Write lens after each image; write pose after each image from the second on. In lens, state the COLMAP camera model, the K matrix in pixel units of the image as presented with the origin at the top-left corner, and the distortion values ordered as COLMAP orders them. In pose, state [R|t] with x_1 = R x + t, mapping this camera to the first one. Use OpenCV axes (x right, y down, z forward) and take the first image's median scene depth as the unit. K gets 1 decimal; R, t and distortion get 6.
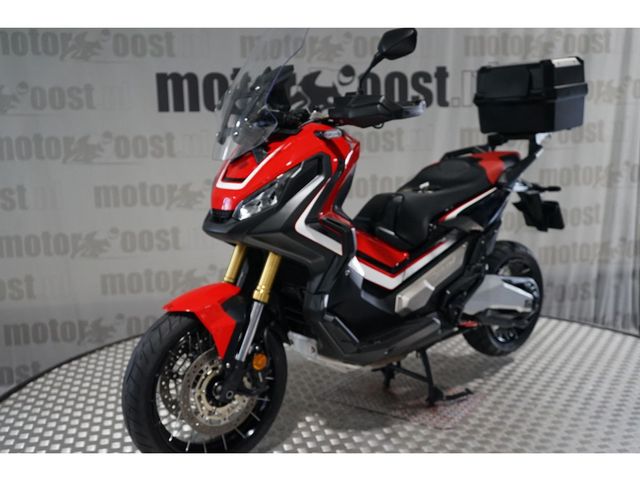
lens RADIAL K [[646.9, 0, 320.0], [0, 646.9, 240.0], [0, 0, 1]] dist [-0.009781, -0.005876]
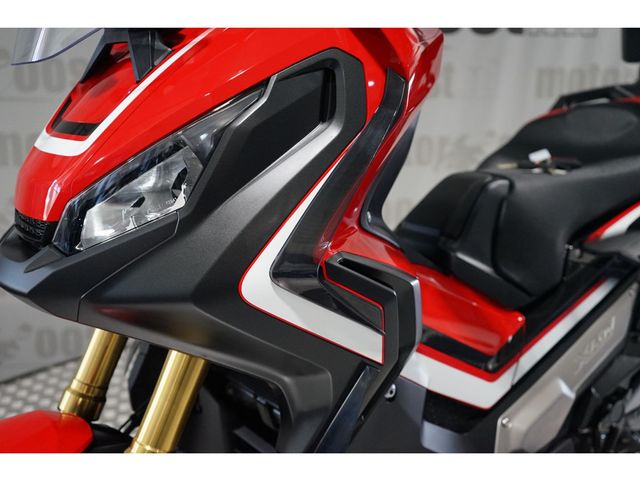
lens RADIAL K [[646.9, 0, 320.0], [0, 646.9, 240.0], [0, 0, 1]] dist [-0.009781, -0.005876]
pose [[0.999210, 0.039456, -0.004795, 0.000284], [-0.039051, 0.997022, 0.066495, -0.057979], [0.007405, -0.066255, 0.997775, 0.617218]]
